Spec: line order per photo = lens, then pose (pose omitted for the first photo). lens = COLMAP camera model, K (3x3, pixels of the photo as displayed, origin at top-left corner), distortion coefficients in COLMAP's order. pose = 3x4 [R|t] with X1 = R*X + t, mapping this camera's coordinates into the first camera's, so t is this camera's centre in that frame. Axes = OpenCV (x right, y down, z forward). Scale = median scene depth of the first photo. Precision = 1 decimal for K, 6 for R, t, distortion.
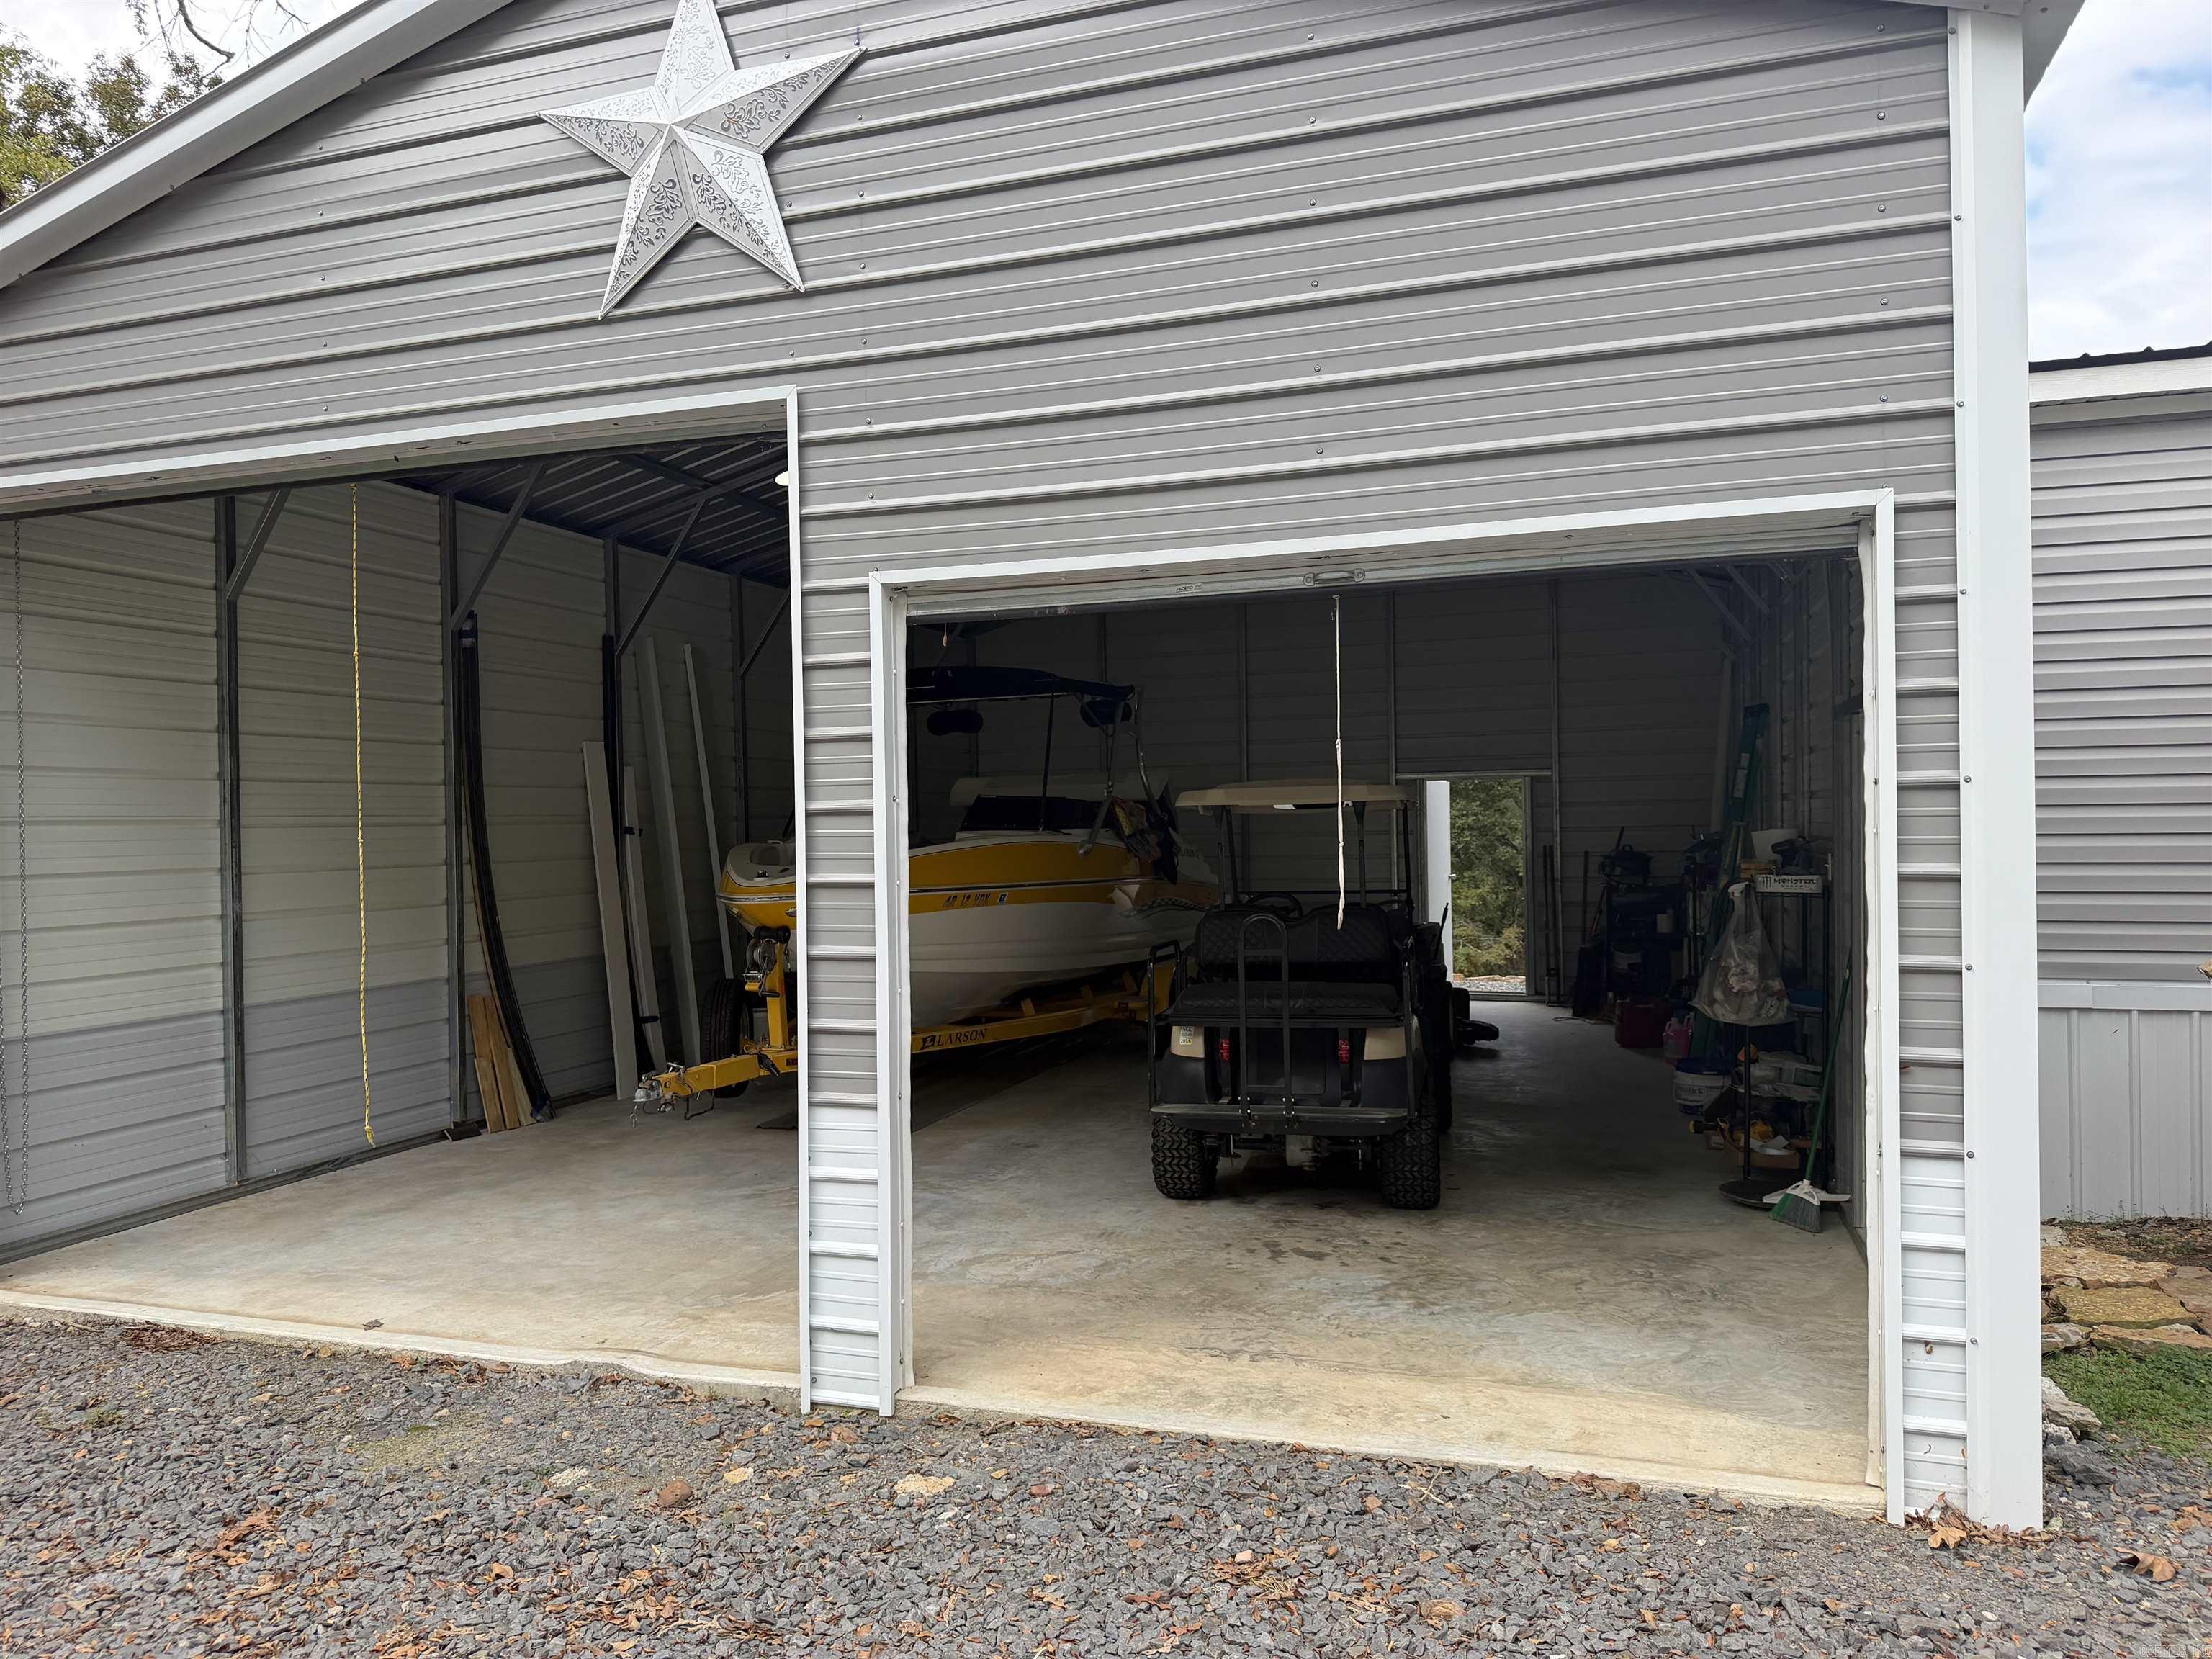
lens RADIAL K [[1563.2, 0, 1118.7], [0, 1563.2, 829.7], [0, 0, 1]] dist [0.060885, -0.073388]
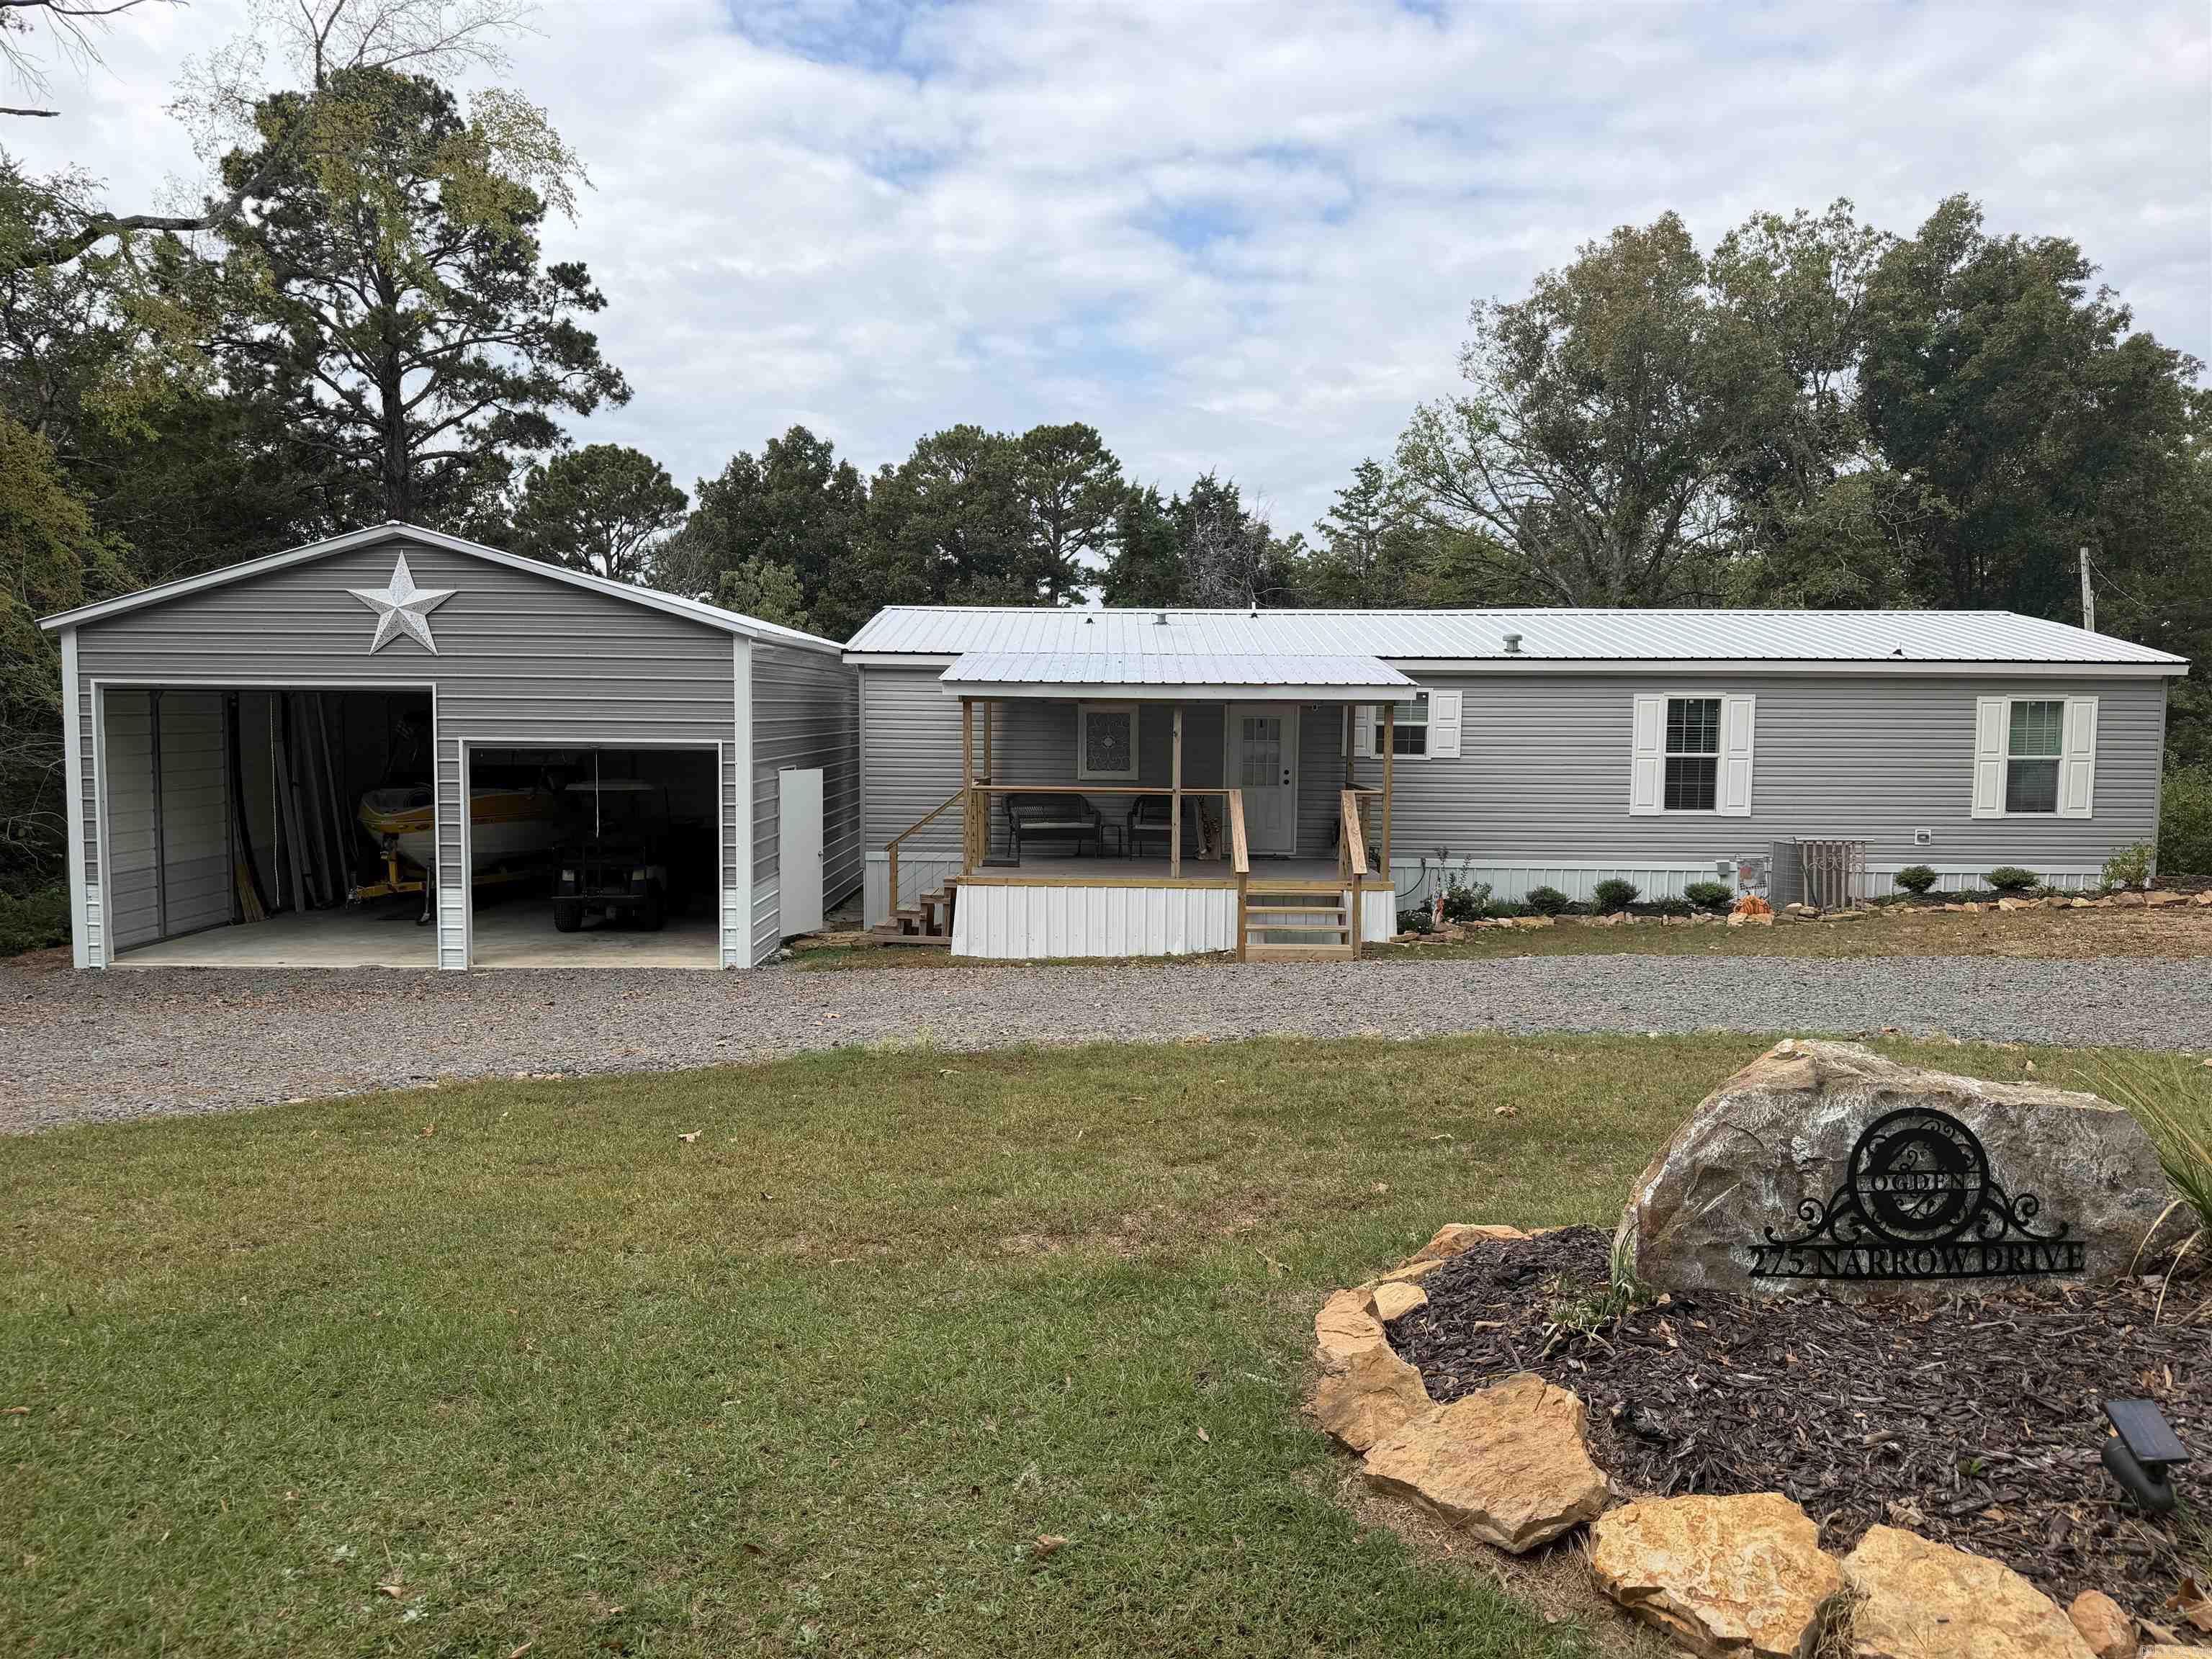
lens RADIAL K [[1563.2, 0, 1120.0], [0, 1563.2, 823.1], [0, 0, 1]] dist [0.060885, -0.073388]
pose [[0.948287, 0.002509, 0.317404, 0.123438], [-0.023802, 0.997715, 0.063226, -0.227037], [-0.316521, -0.067512, 0.946180, -2.804164]]
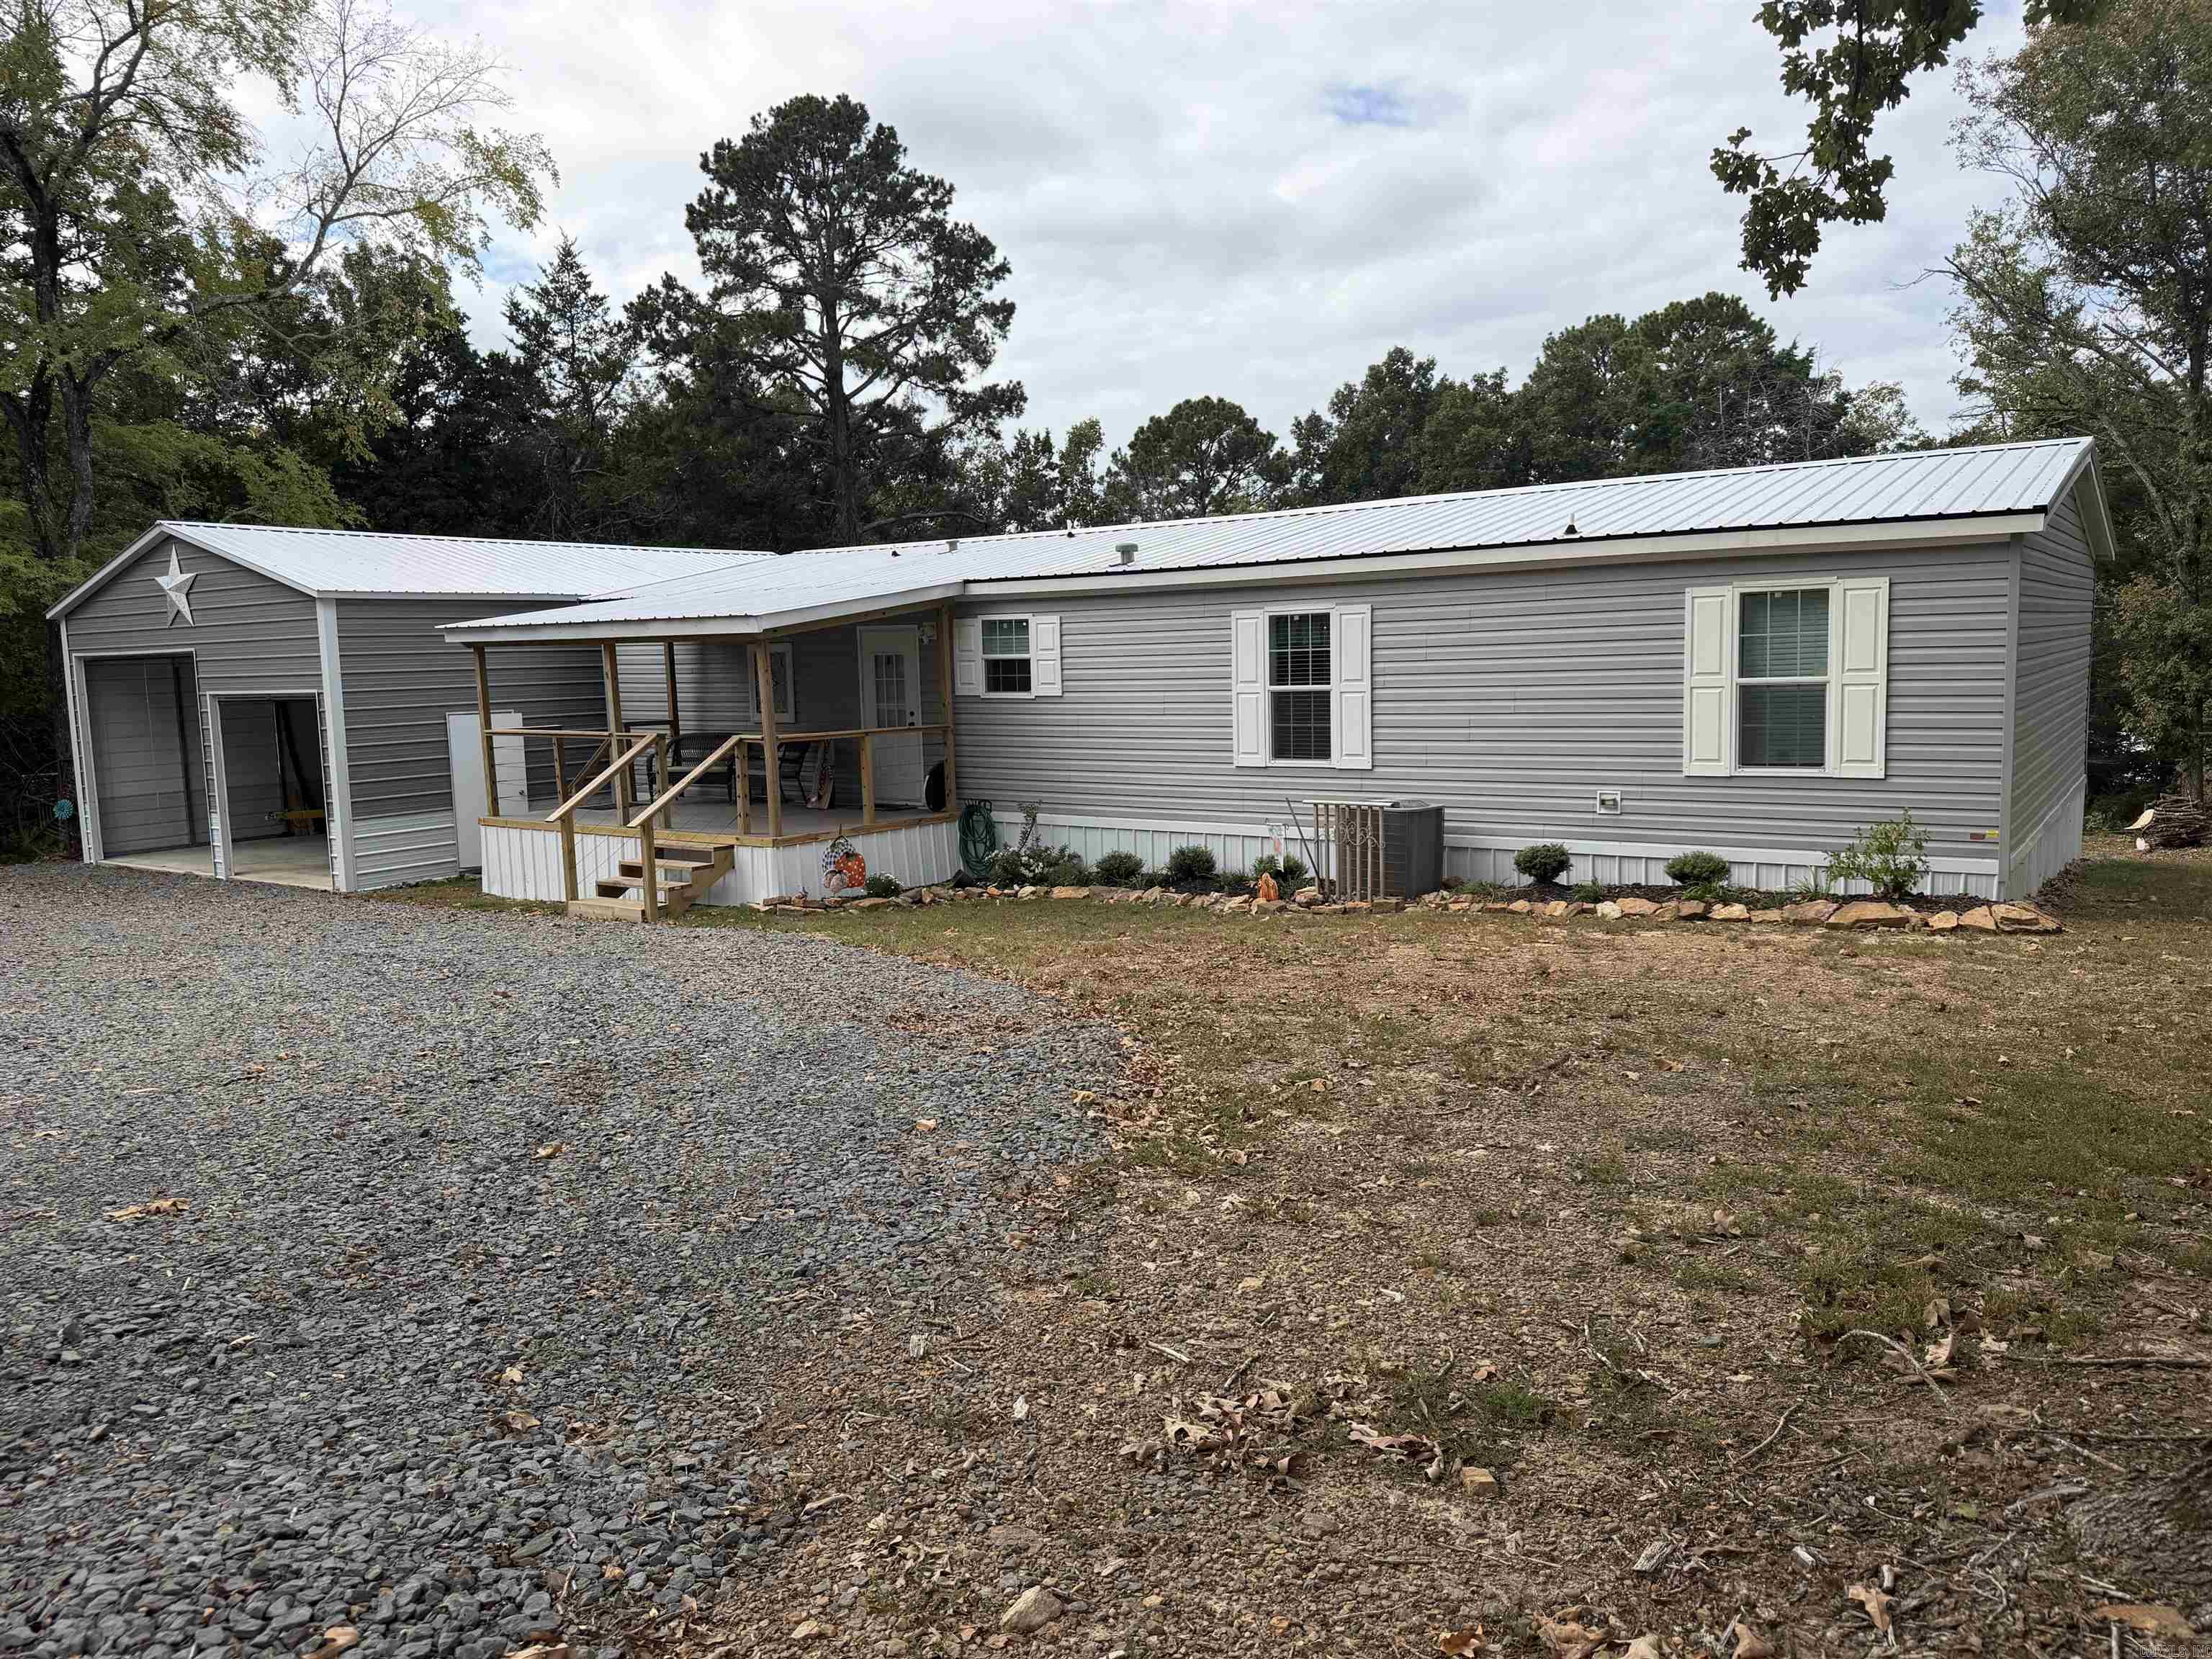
lens RADIAL K [[1563.2, 0, 1119.2], [0, 1563.2, 840.4], [0, 0, 1]] dist [0.060885, -0.073388]
pose [[0.957759, 0.026228, -0.286374, 3.489004], [0.009163, 0.992543, 0.121547, -0.260066], [0.287427, -0.119036, 0.950377, -2.467288]]
